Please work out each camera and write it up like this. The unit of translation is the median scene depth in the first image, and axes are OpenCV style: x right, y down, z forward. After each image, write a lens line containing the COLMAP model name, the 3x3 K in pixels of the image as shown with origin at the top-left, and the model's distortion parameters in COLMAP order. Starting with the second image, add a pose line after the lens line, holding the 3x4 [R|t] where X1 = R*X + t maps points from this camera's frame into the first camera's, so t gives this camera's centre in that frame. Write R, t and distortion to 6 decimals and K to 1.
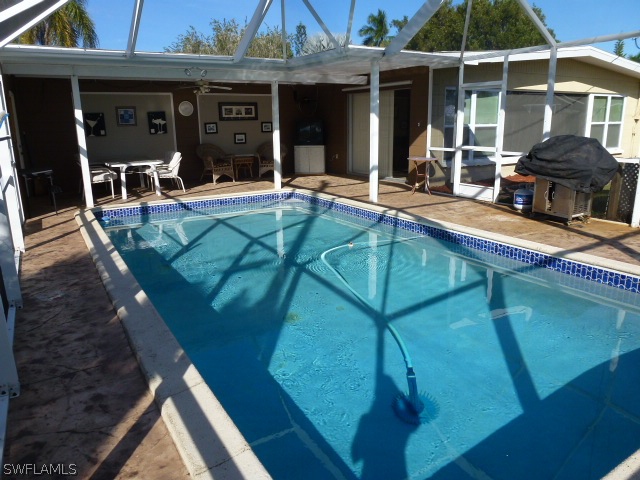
lens RADIAL K [[459.7, 0, 322.9], [0, 459.7, 239.7], [0, 0, 1]] dist [-0.042466, 0.008416]
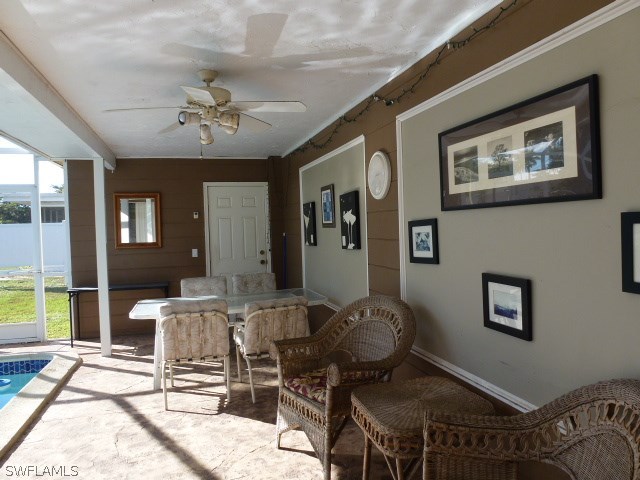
lens RADIAL K [[459.7, 0, 322.9], [0, 459.7, 239.7], [0, 0, 1]] dist [-0.042466, 0.008416]
pose [[-0.260510, 0.046466, -0.964352, 0.008006], [-0.213382, 0.971370, 0.104447, -0.217186], [0.941596, 0.232985, -0.243136, 0.845287]]
